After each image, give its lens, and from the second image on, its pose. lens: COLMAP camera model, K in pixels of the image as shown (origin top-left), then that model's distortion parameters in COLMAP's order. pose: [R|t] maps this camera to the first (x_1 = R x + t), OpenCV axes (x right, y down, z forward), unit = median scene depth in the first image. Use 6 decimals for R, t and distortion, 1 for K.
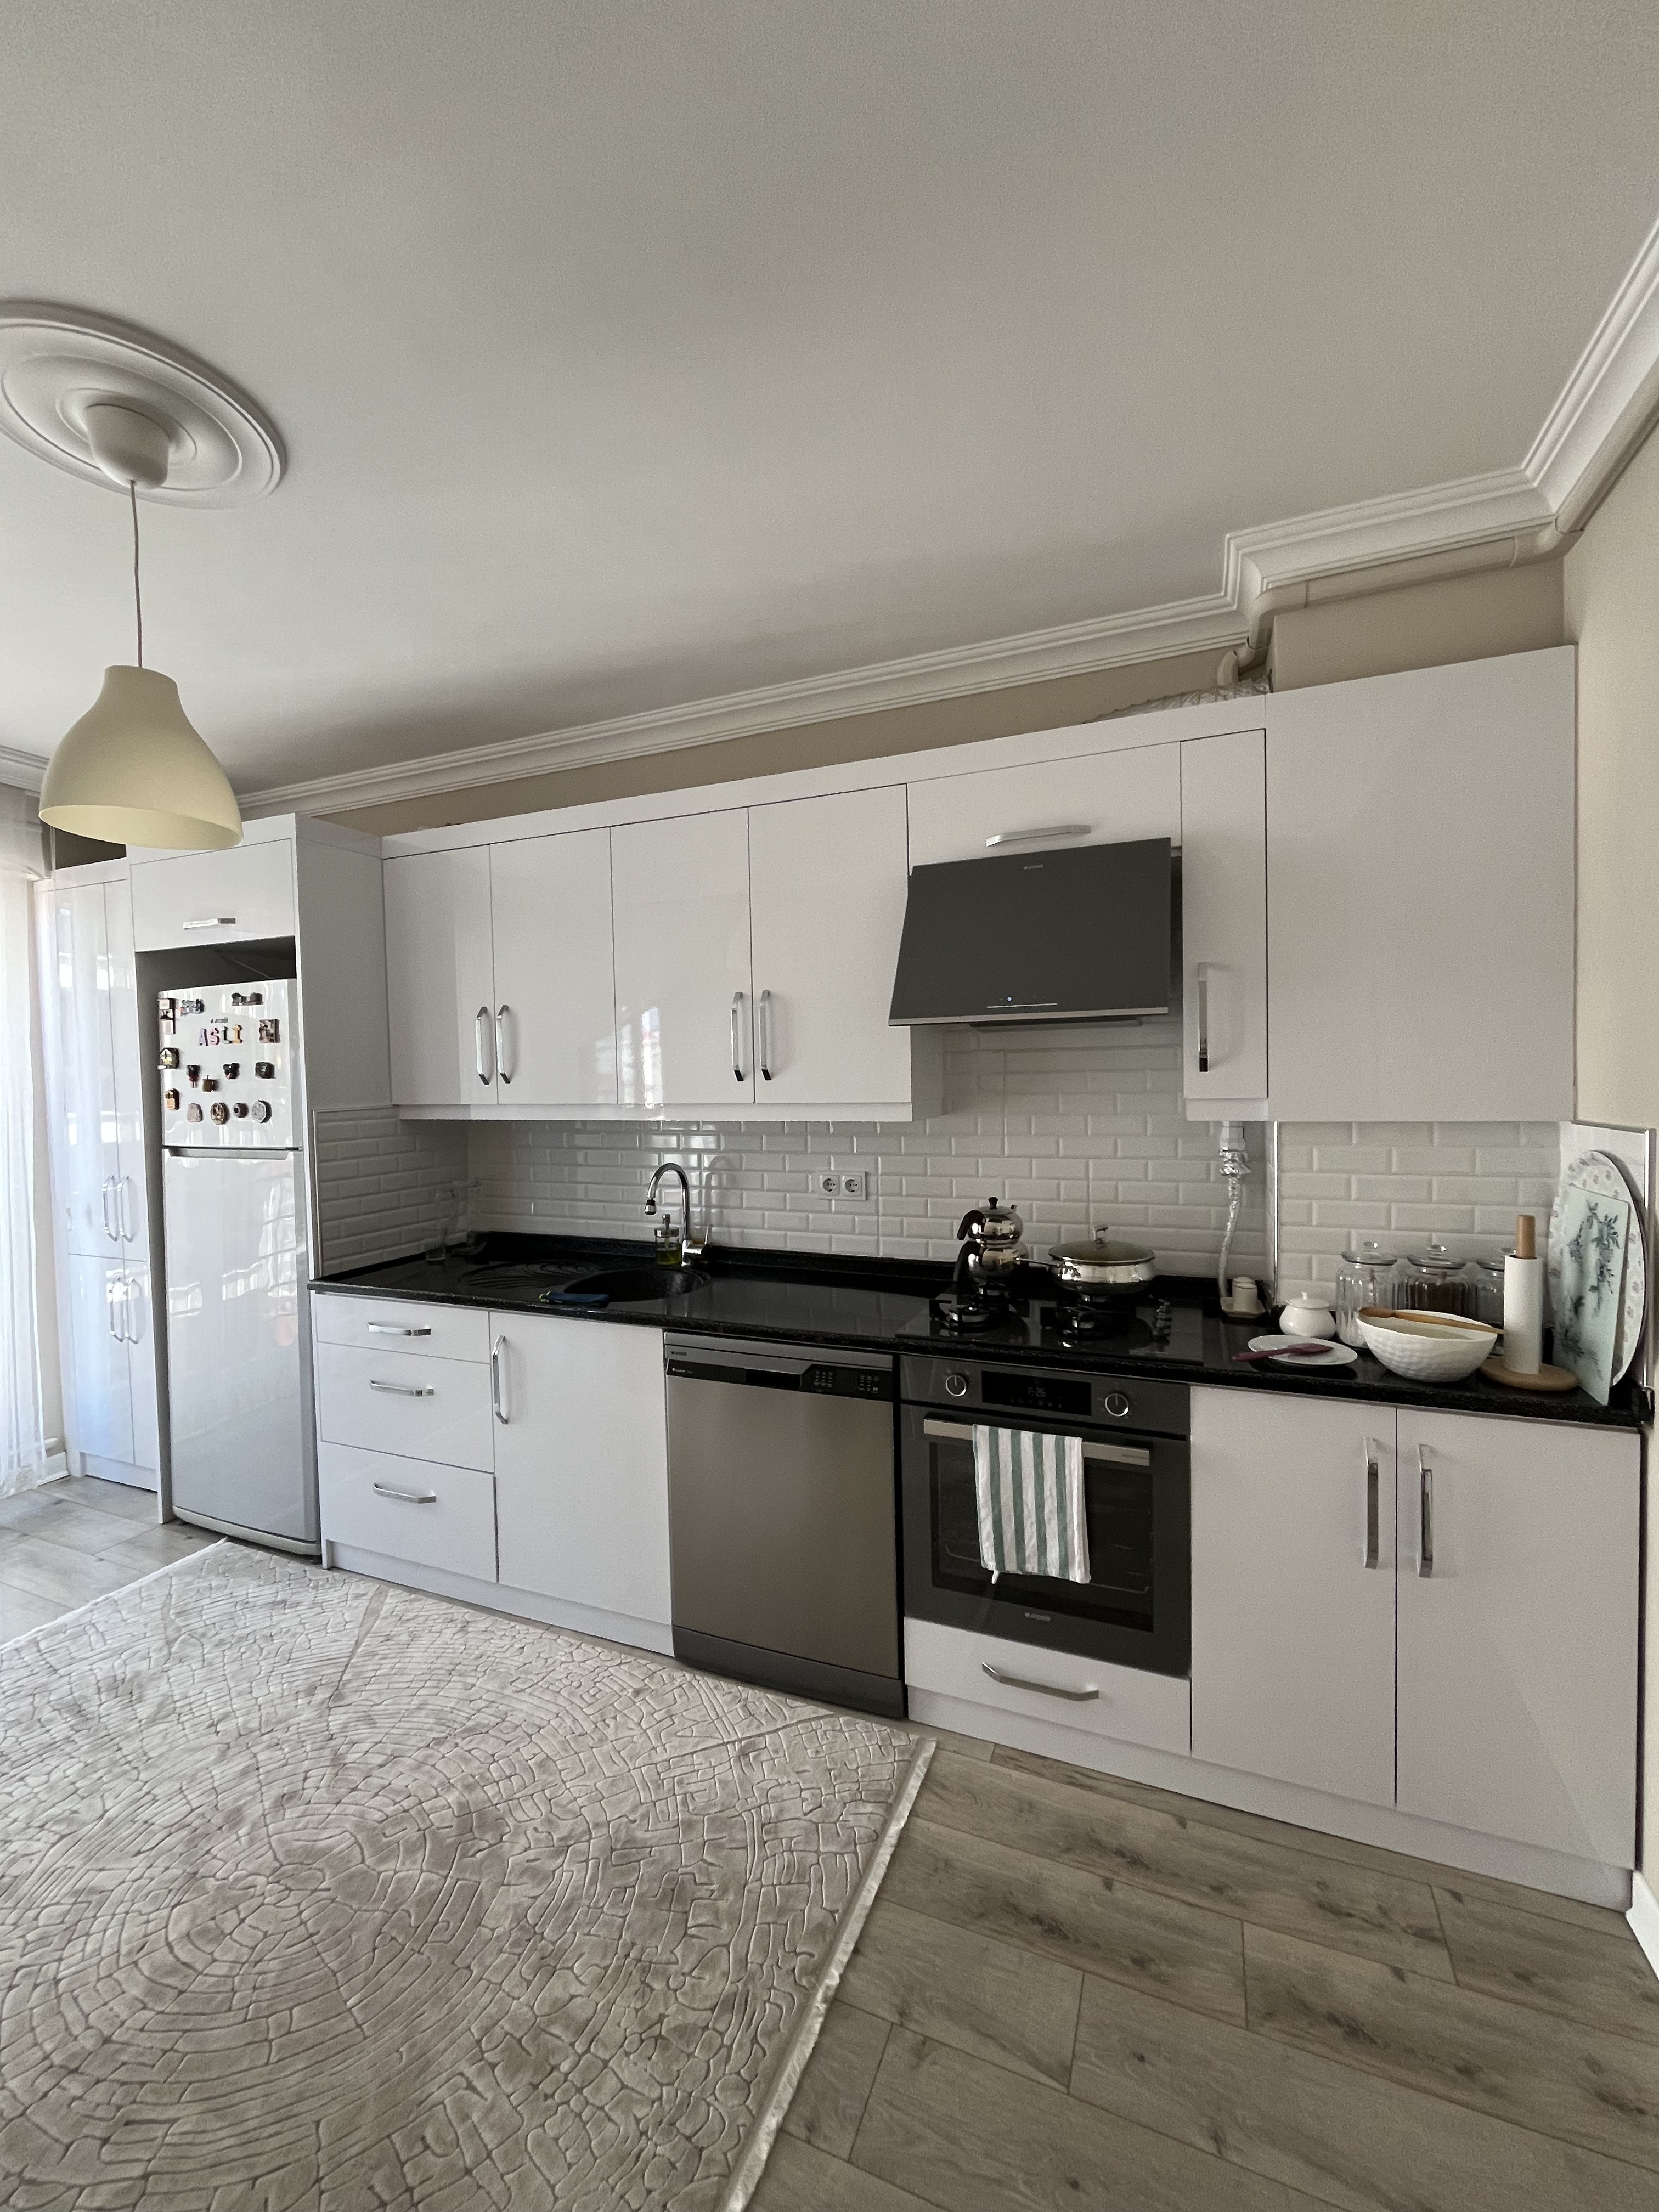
lens RADIAL K [[892.1, 0, 831.8], [0, 892.1, 1100.4], [0, 0, 1]] dist [-0.003640, 0.000507]
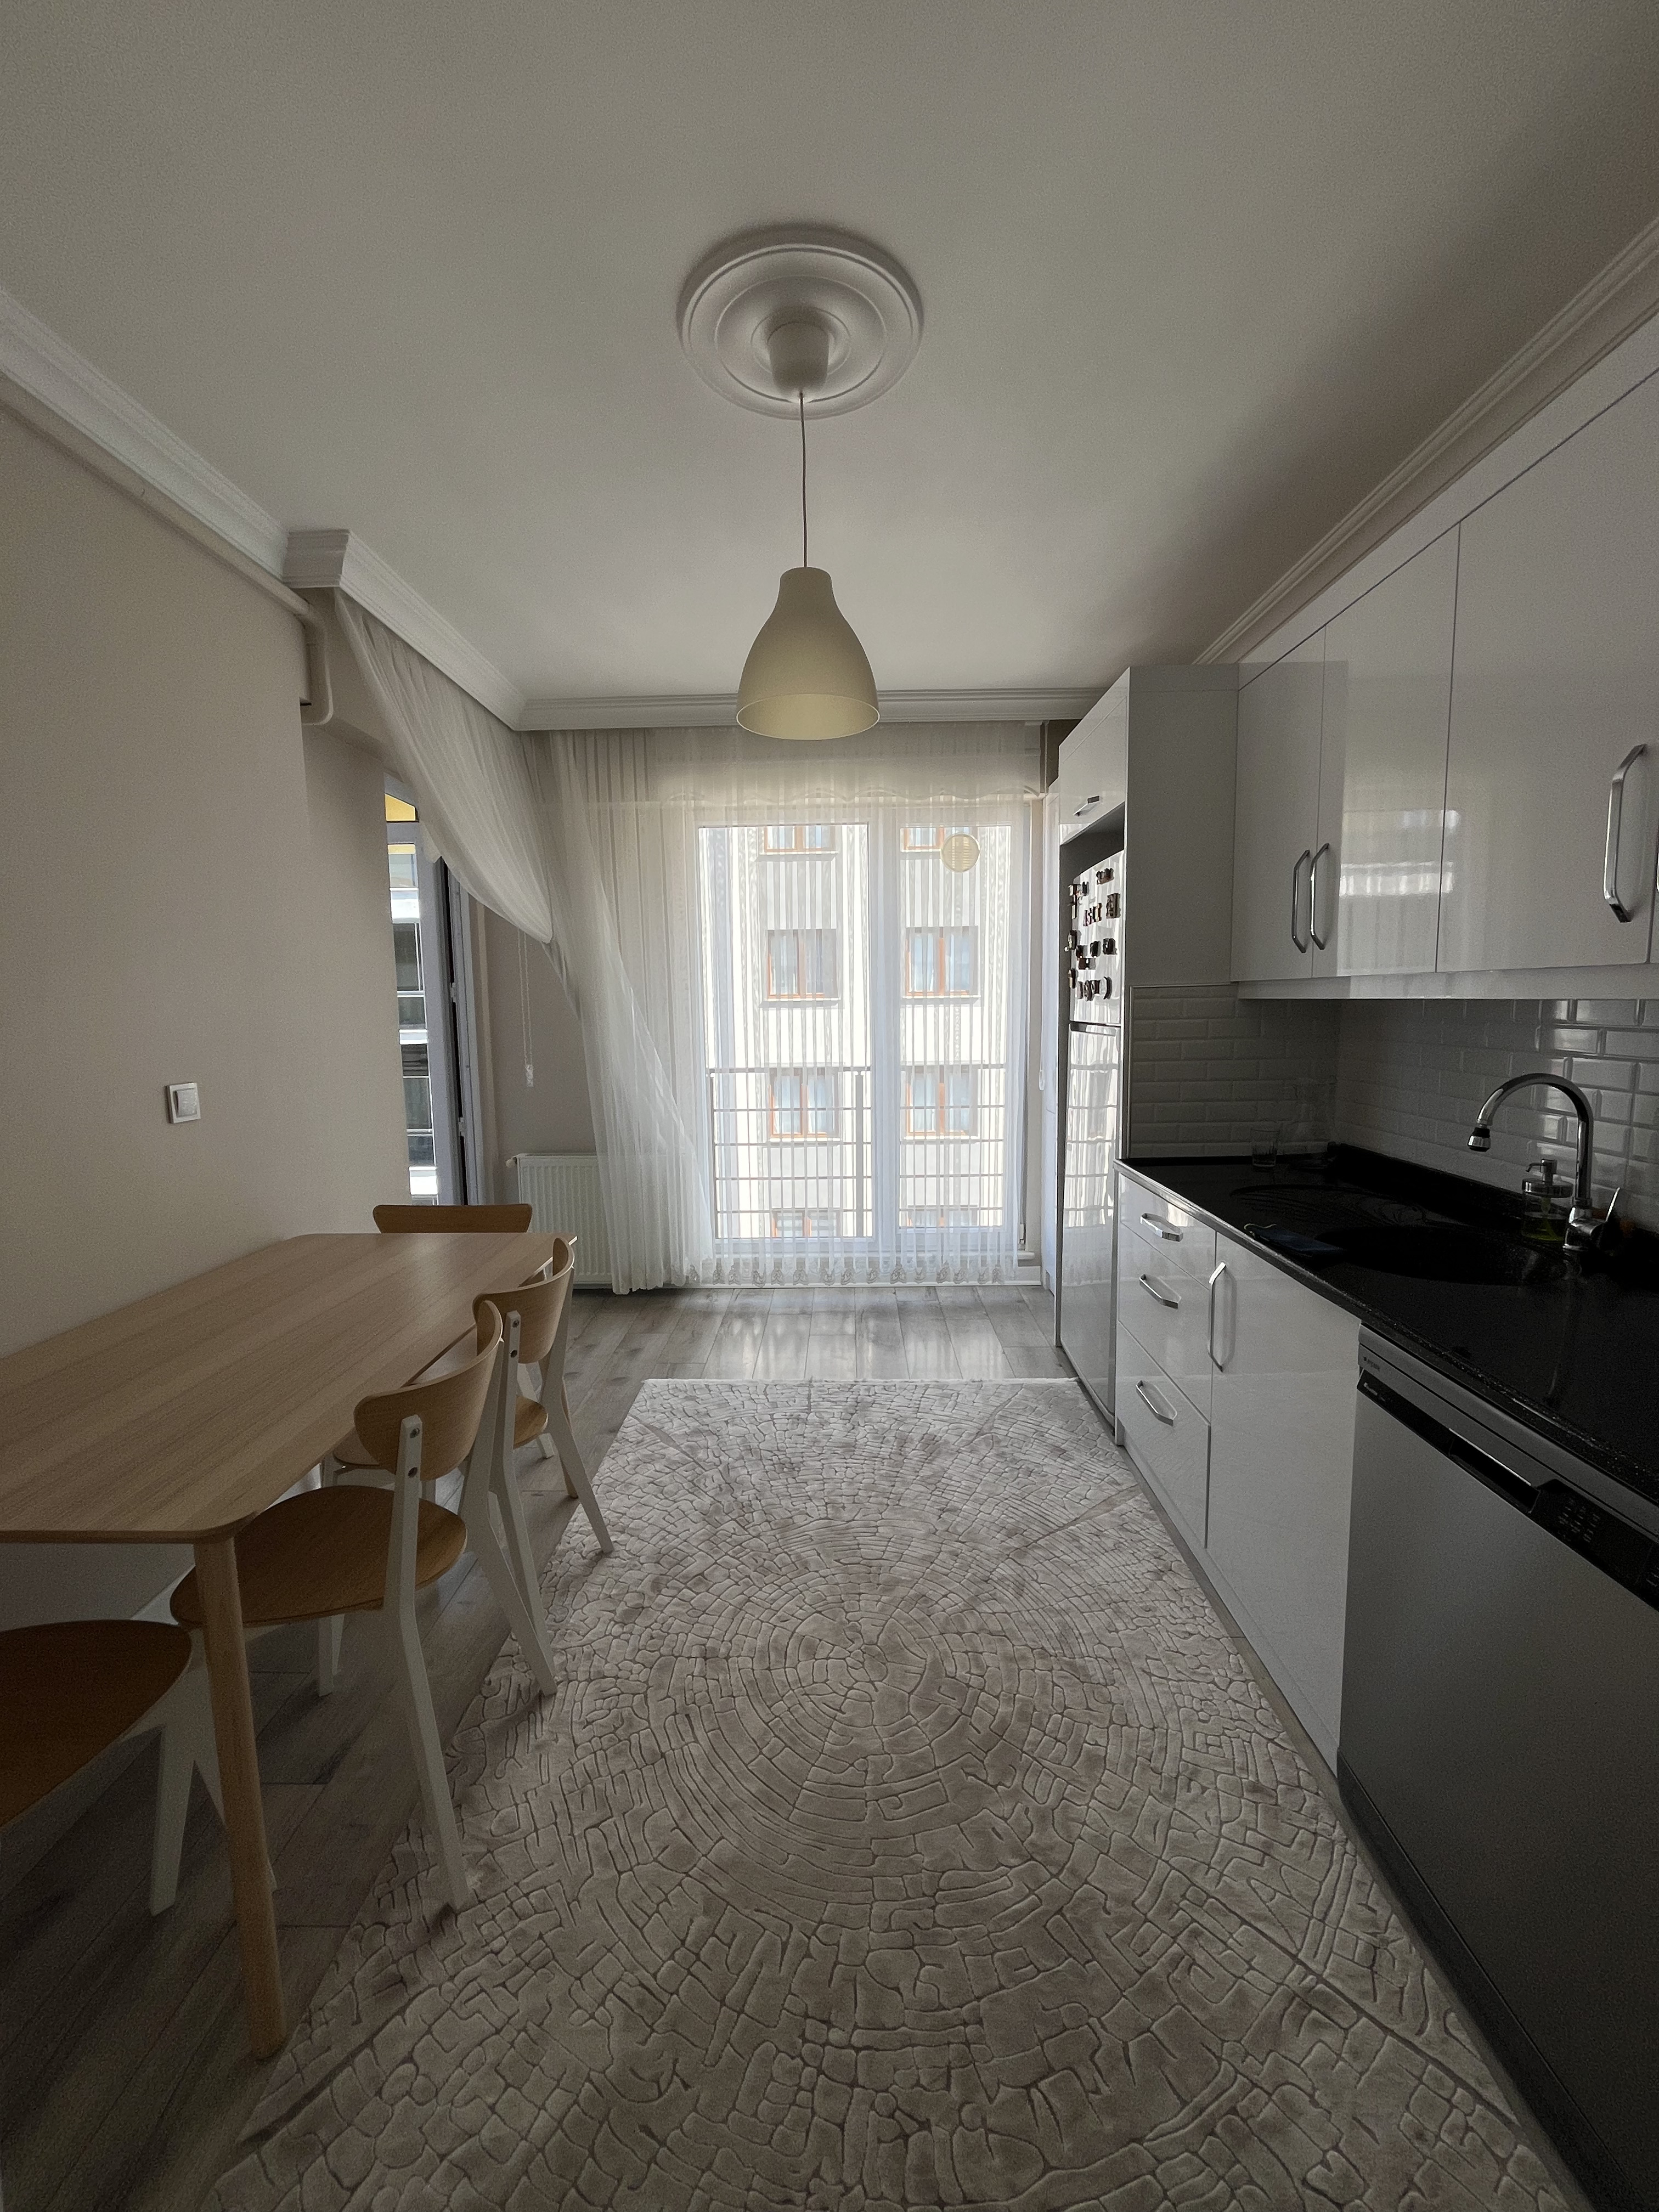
lens RADIAL K [[892.1, 0, 826.2], [0, 892.1, 1103.9], [0, 0, 1]] dist [-0.003640, 0.000507]
pose [[0.369278, 0.119685, -0.921580, 0.241906], [-0.017989, 0.992407, 0.121675, 0.032753], [0.929145, -0.028354, 0.368627, 0.412697]]
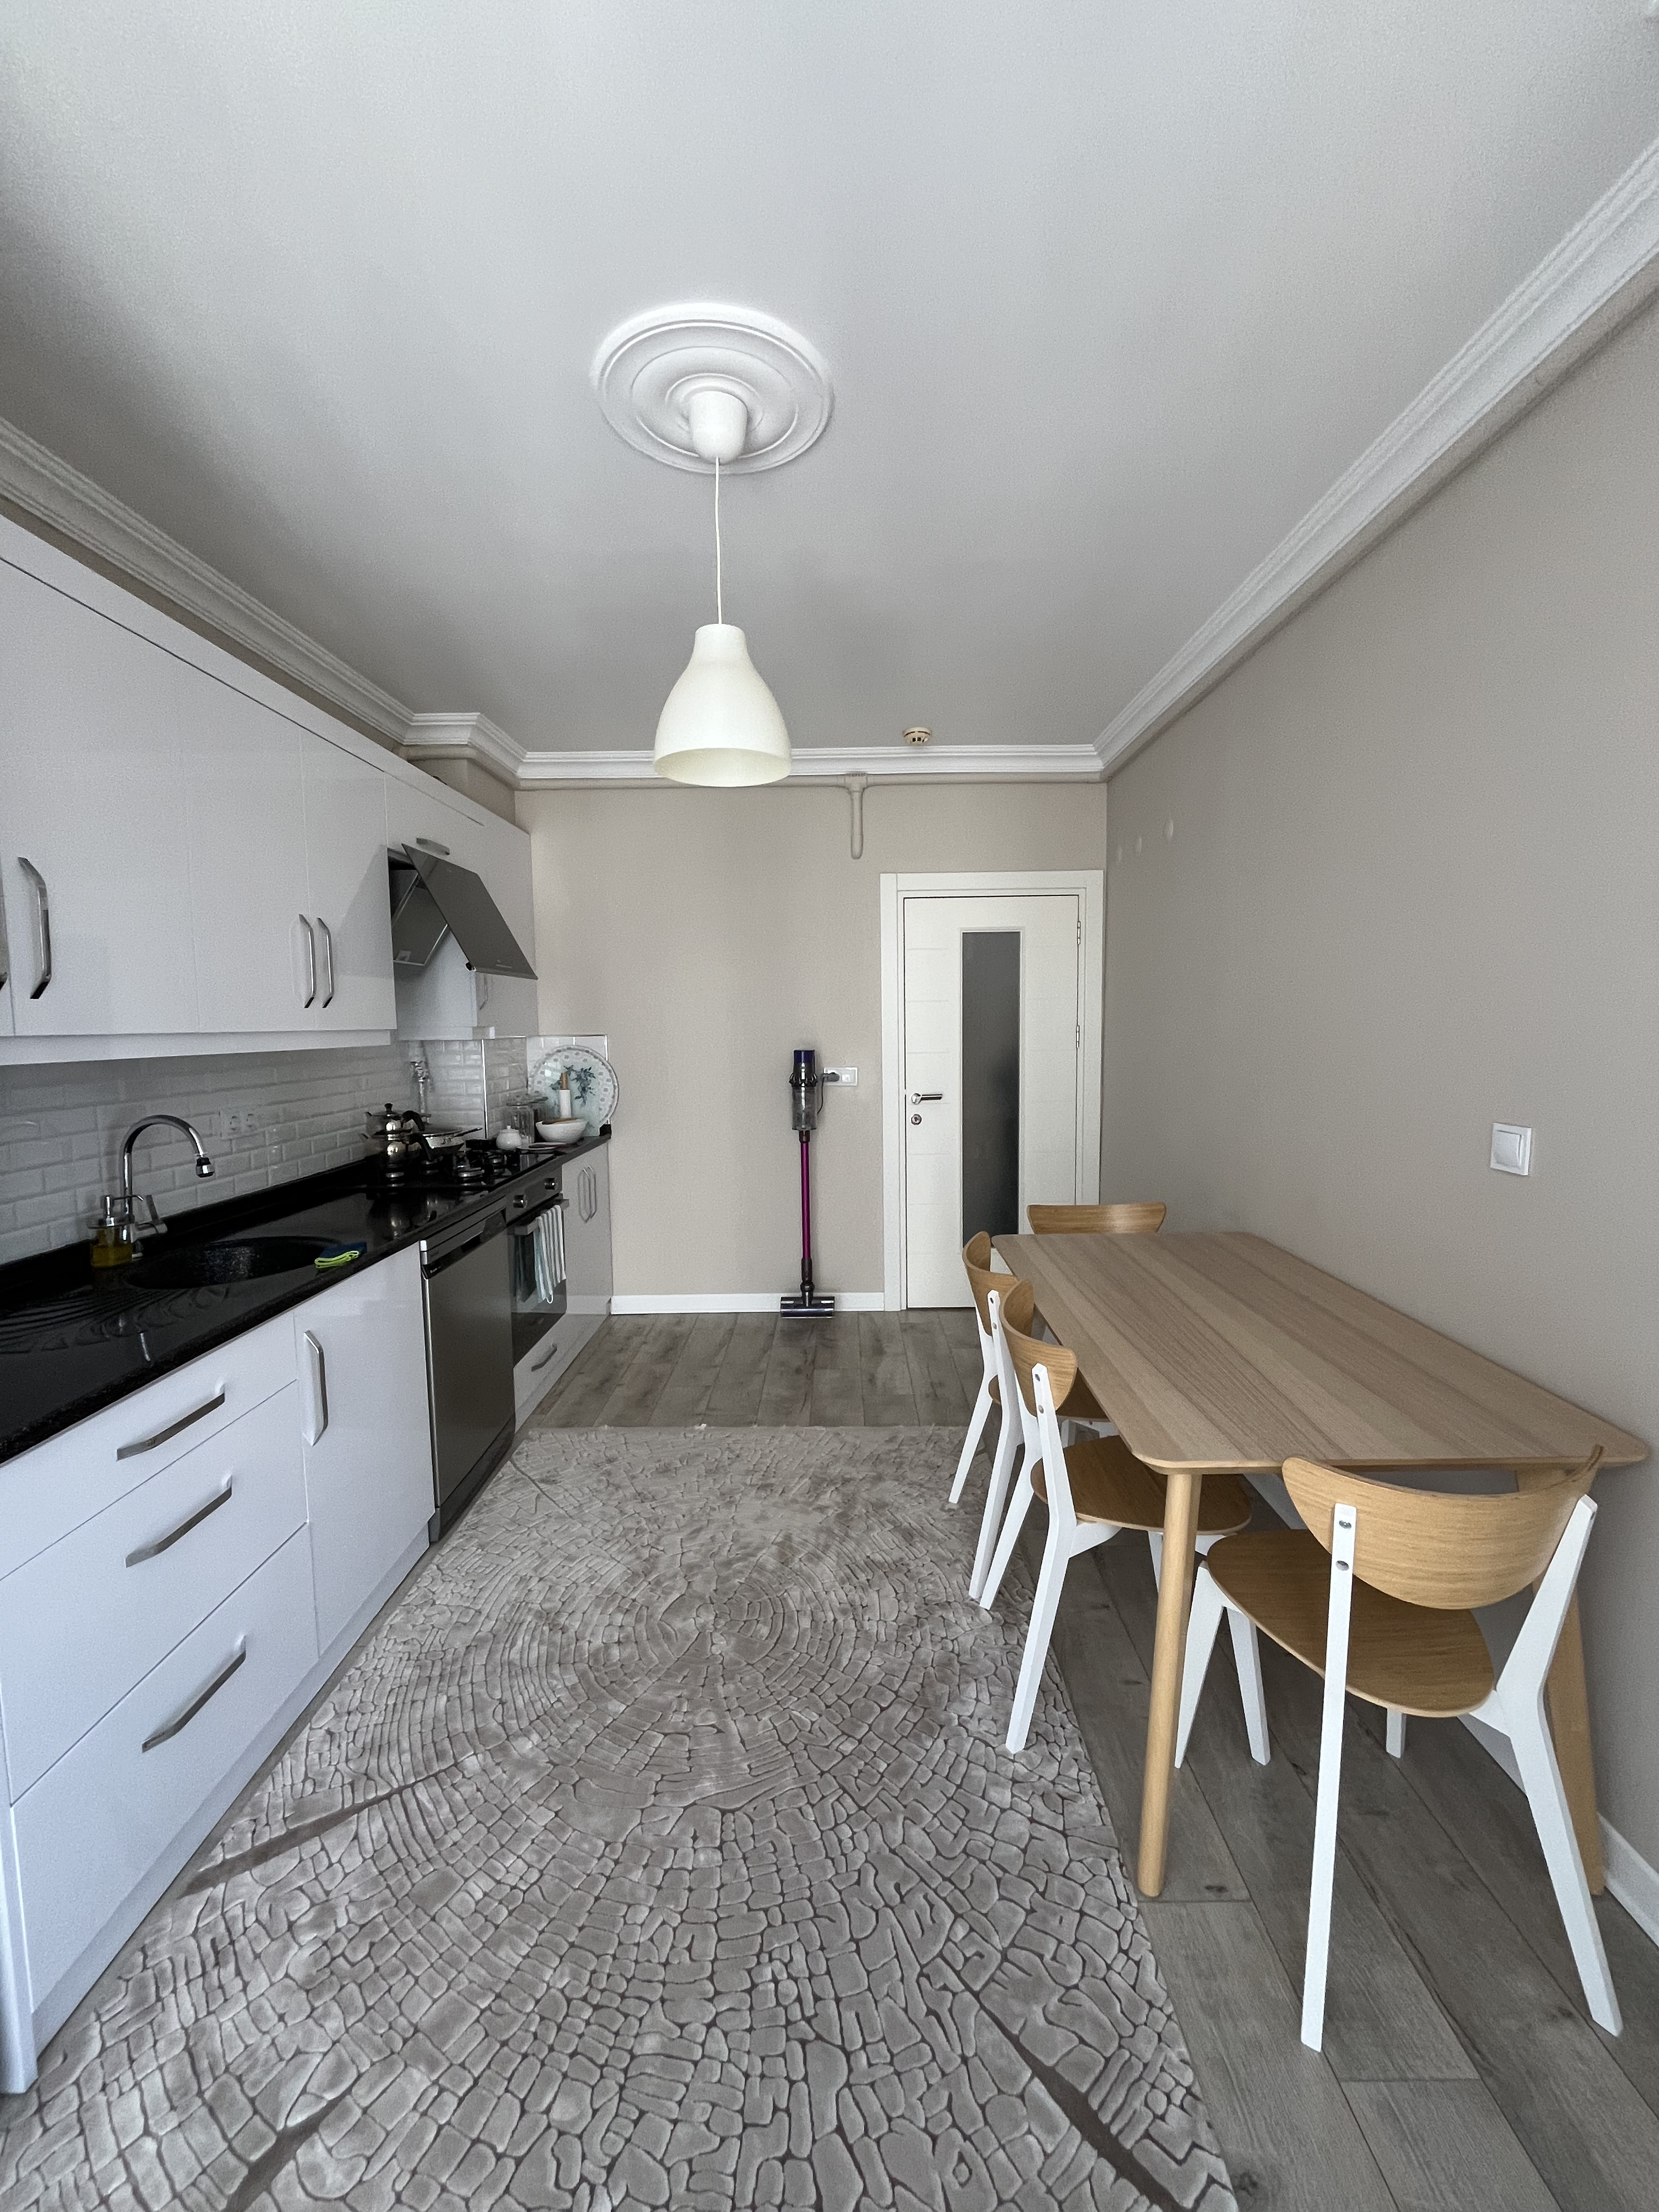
lens RADIAL K [[892.1, 0, 833.2], [0, 892.1, 1110.6], [0, 0, 1]] dist [-0.003640, 0.000507]
pose [[-0.378090, -0.068261, 0.923249, -1.352254], [0.043858, 0.994837, 0.091515, 0.028946], [-0.924729, 0.075092, -0.373145, 0.938431]]
